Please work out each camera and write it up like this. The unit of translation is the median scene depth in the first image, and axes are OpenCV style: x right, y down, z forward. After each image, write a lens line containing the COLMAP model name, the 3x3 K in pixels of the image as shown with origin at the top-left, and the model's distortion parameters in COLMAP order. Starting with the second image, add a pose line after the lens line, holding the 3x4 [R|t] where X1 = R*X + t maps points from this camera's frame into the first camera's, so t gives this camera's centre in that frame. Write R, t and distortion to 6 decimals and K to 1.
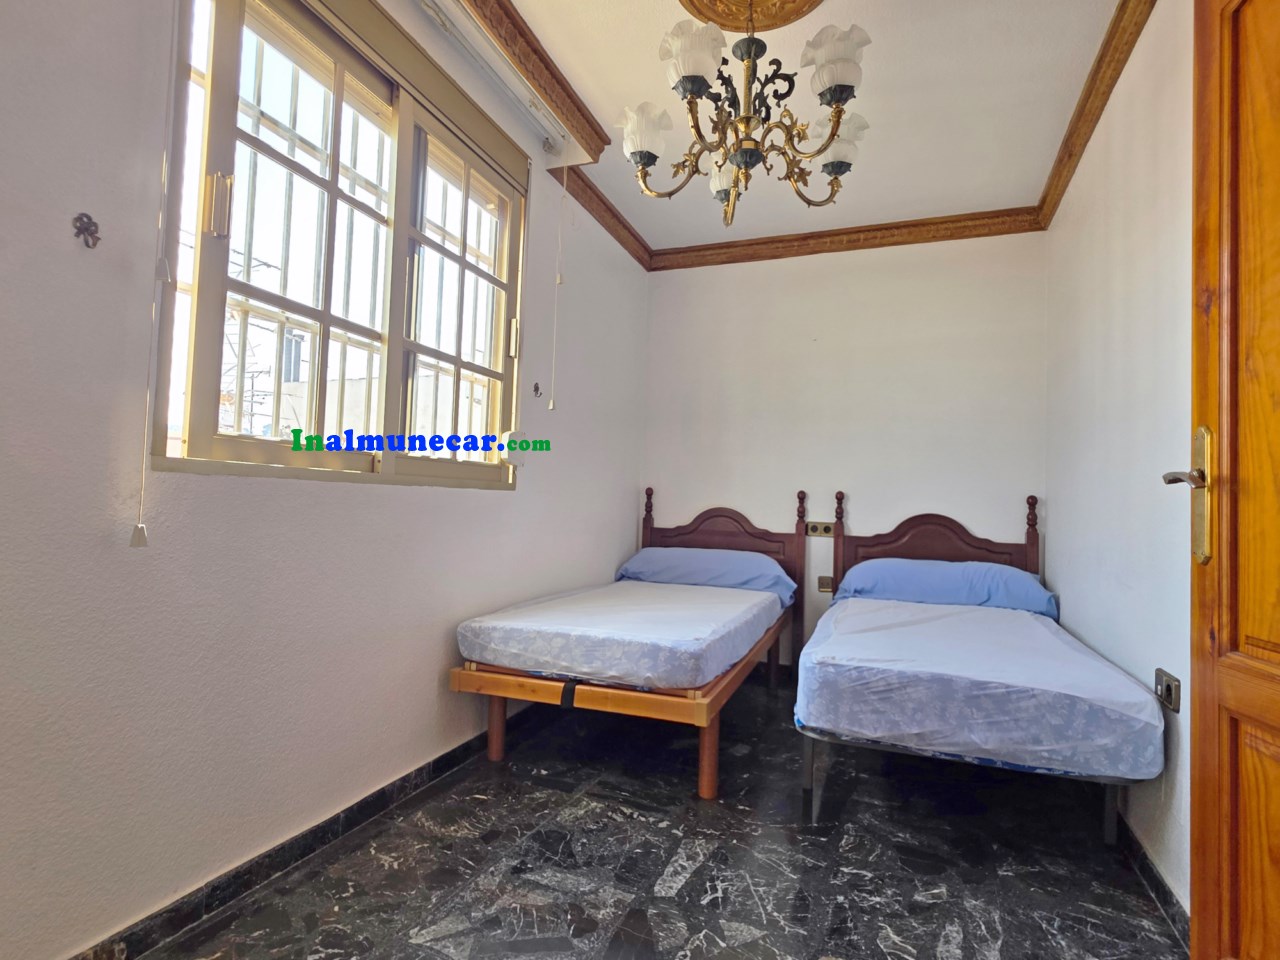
lens RADIAL K [[693.2, 0, 640.7], [0, 693.2, 483.2], [0, 0, 1]] dist [0.003578, -0.000119]
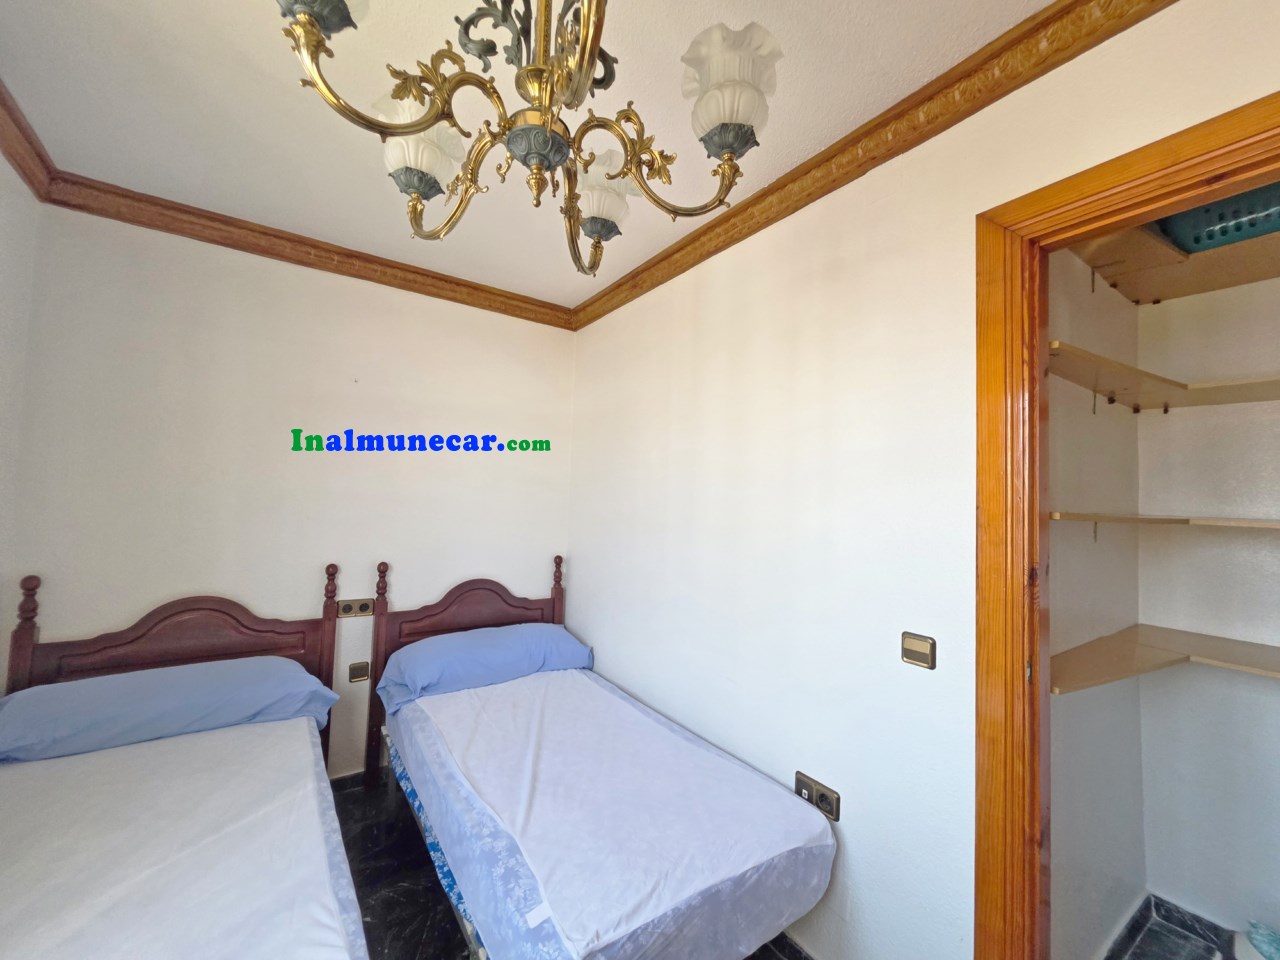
lens RADIAL K [[513.2, 0, 643.4], [0, 513.2, 474.9], [0, 0, 1]] dist [0.003516, 0.000348]
pose [[0.549786, 0.027374, 0.834857, -0.078758], [-0.049409, 0.998779, -0.000211, -0.118335], [-0.833843, -0.041133, 0.550467, 0.389002]]
